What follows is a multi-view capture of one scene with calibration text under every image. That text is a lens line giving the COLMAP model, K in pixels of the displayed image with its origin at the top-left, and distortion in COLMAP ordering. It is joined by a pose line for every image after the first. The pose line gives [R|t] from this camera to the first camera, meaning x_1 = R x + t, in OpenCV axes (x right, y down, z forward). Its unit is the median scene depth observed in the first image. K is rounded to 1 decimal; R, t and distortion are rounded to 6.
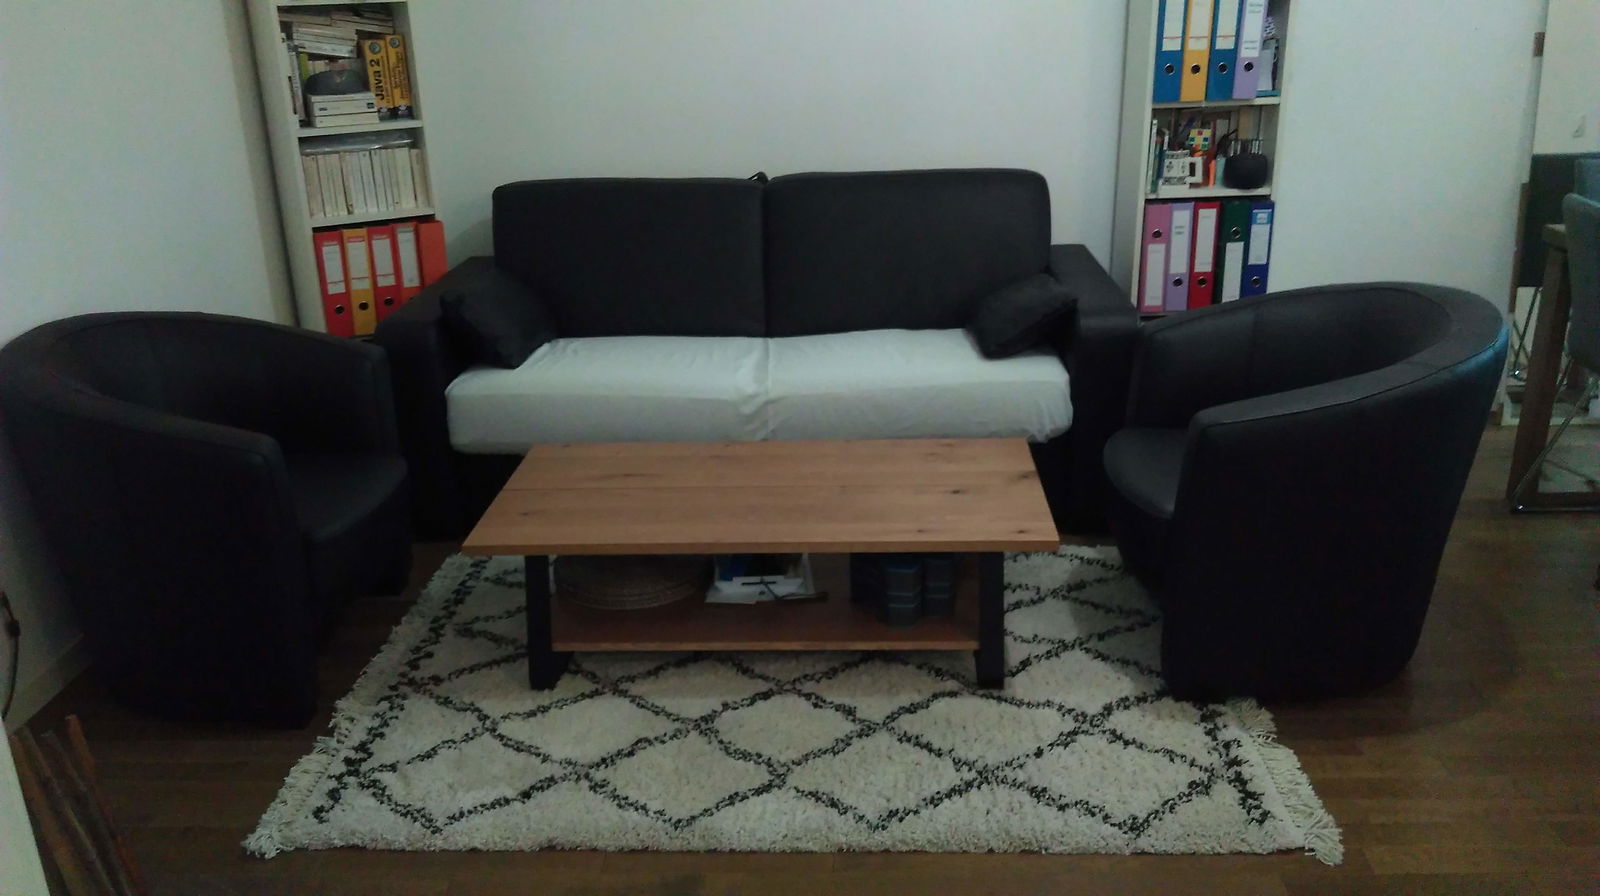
lens RADIAL K [[1322.0, 0, 793.3], [0, 1322.0, 445.6], [0, 0, 1]] dist [0.121812, -0.221644]
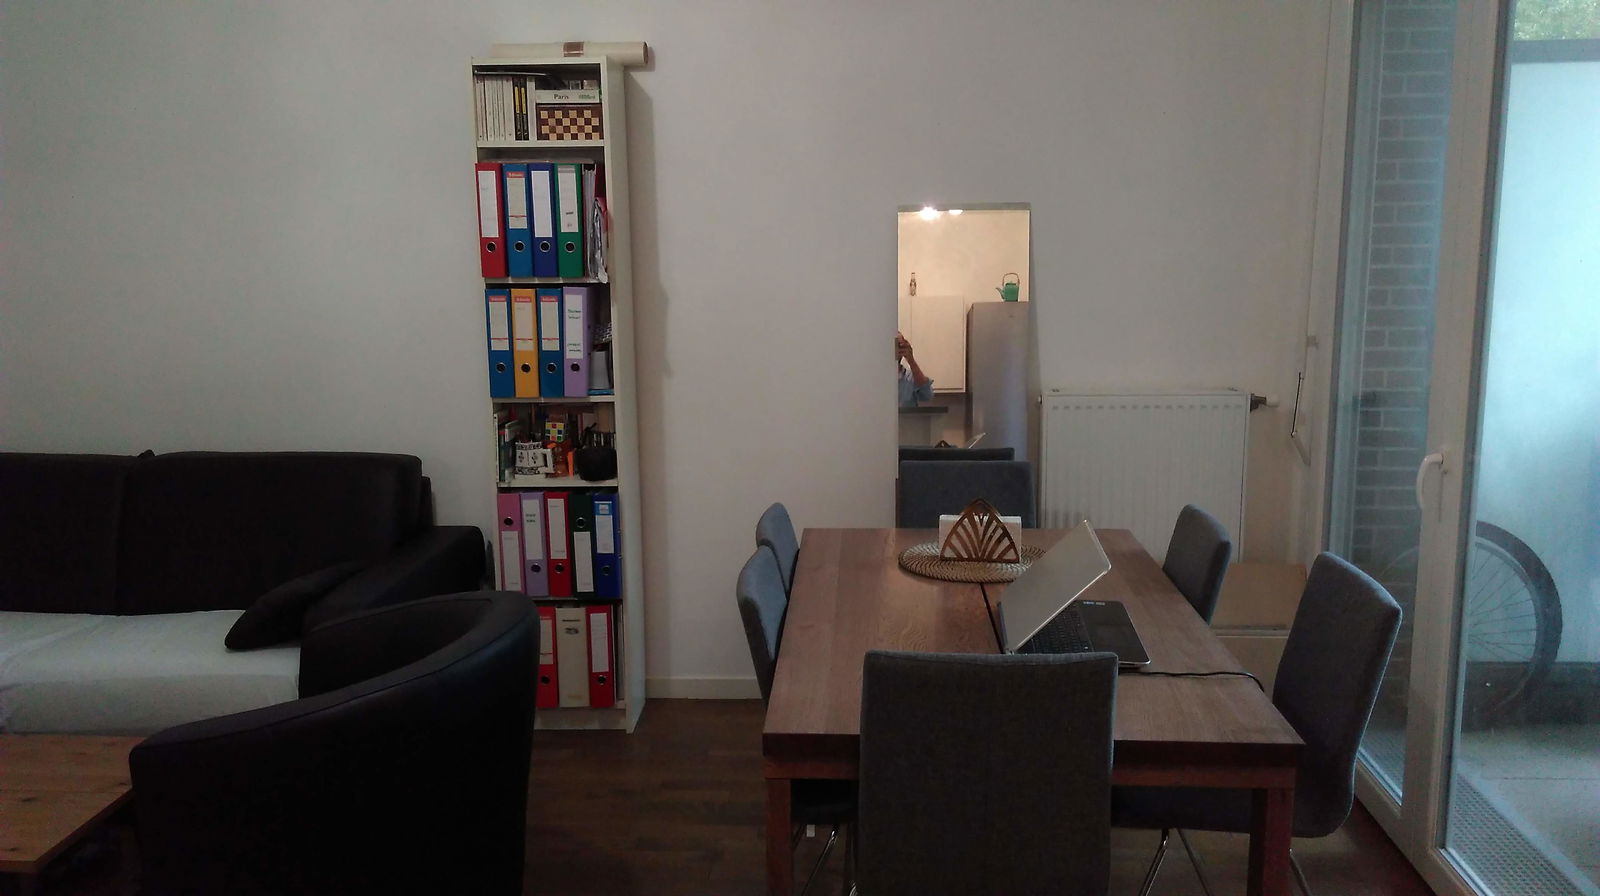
lens RADIAL K [[1322.0, 0, 793.3], [0, 1322.0, 445.6], [0, 0, 1]] dist [0.121812, -0.221644]
pose [[0.999609, 0.020680, -0.018821, 0.511573], [-0.023547, 0.985548, -0.167752, -0.050874], [0.015080, 0.168130, 0.985650, -0.006479]]
